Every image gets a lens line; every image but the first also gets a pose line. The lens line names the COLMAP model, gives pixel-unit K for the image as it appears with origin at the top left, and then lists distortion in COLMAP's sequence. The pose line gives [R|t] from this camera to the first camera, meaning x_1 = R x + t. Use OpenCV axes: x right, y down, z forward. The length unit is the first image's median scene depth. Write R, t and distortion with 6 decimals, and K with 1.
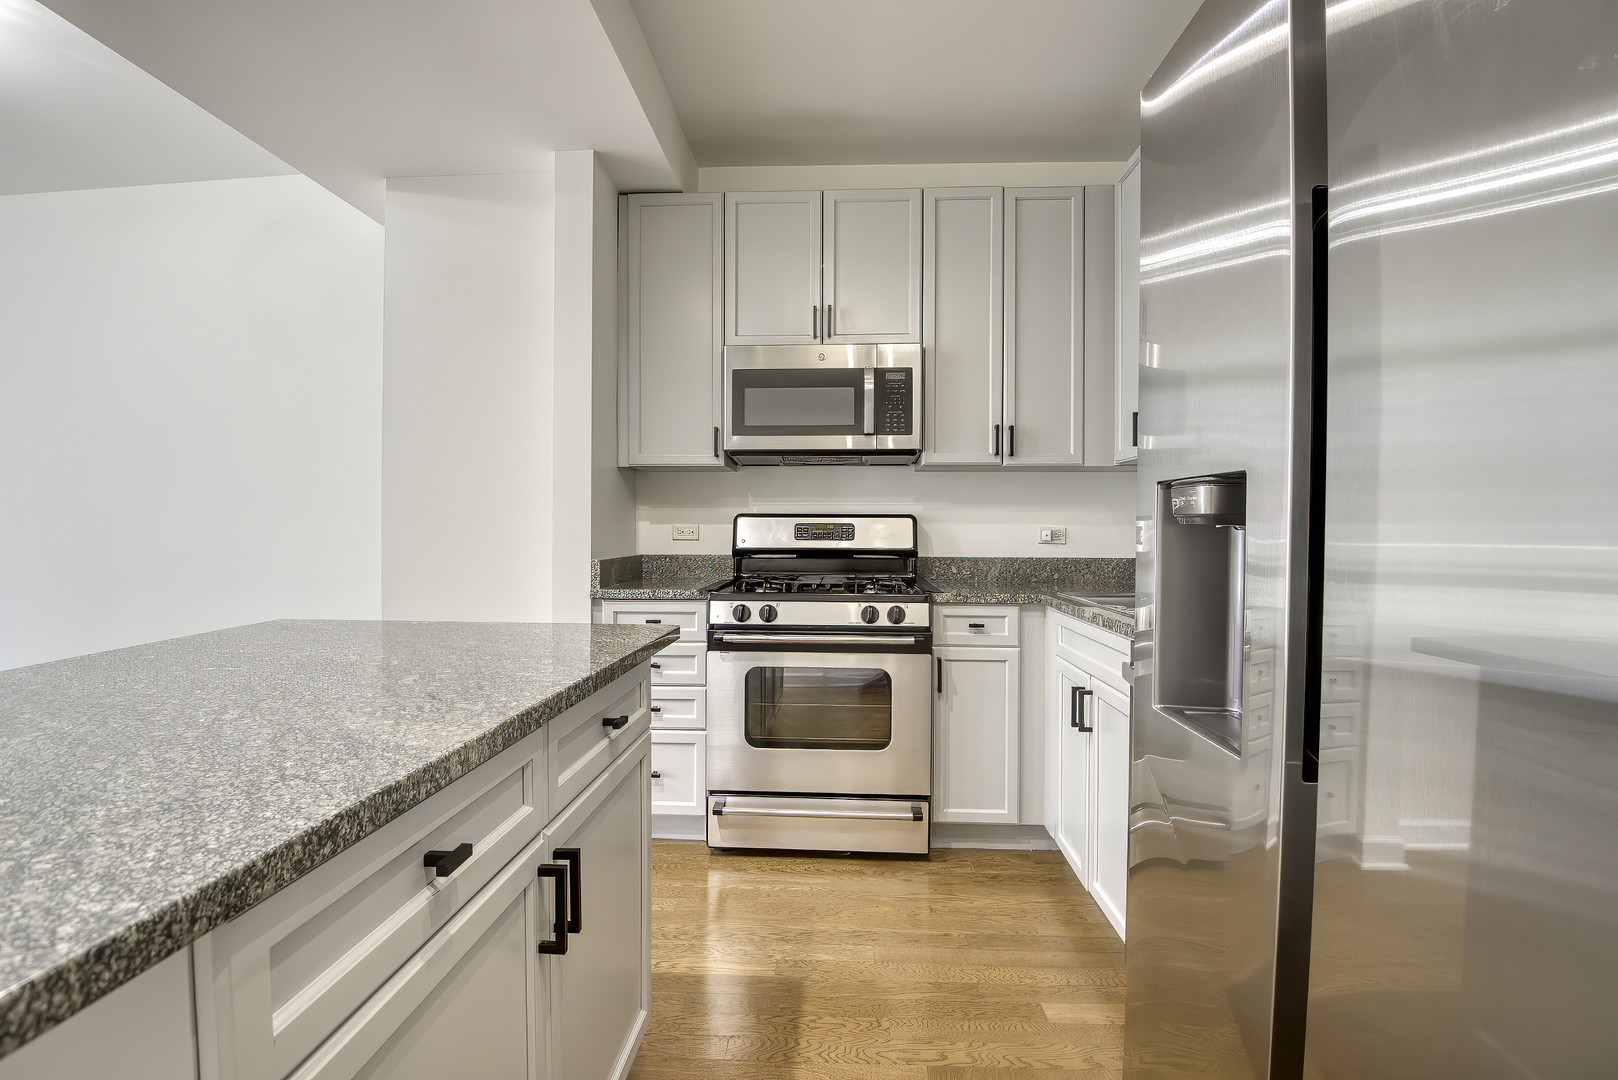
lens RADIAL K [[743.1, 0, 823.0], [0, 743.1, 539.8], [0, 0, 1]] dist [-0.014052, -0.010045]
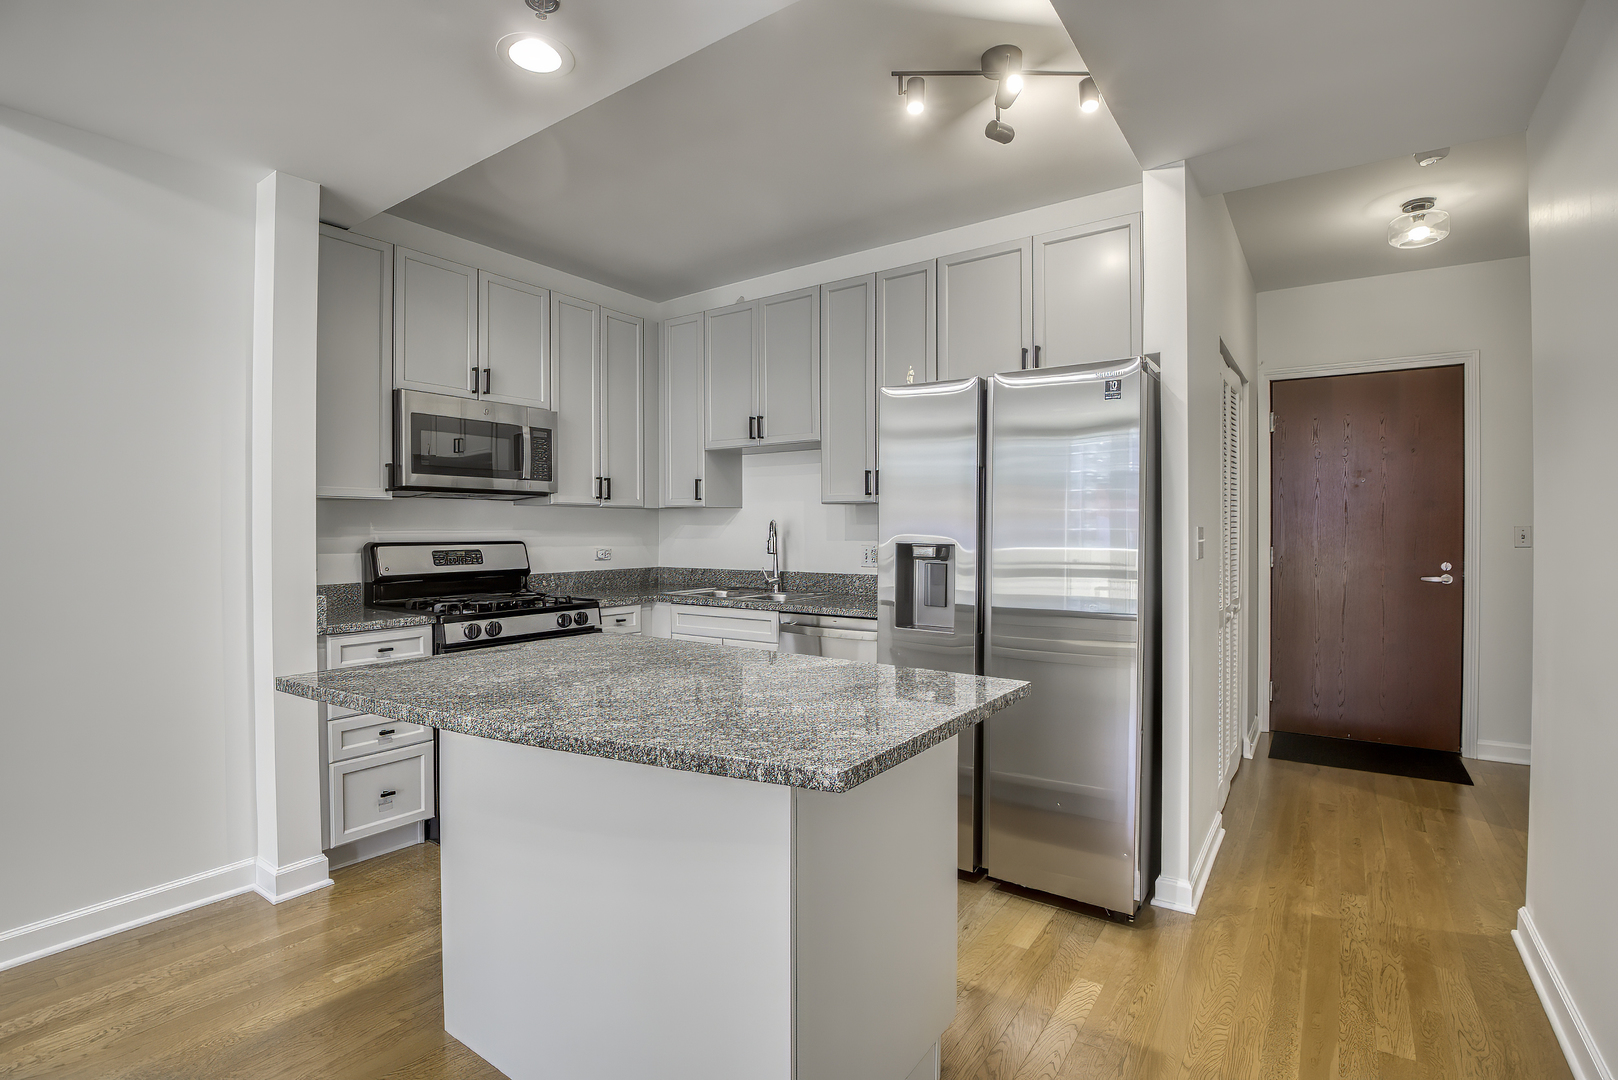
lens RADIAL K [[743.1, 0, 810.1], [0, 743.1, 542.4], [0, 0, 1]] dist [-0.014052, -0.010045]
pose [[0.524045, -0.019974, 0.851456, -0.740114], [0.016636, 0.999774, 0.013214, -0.043301], [-0.851528, 0.007240, 0.524259, -0.063247]]
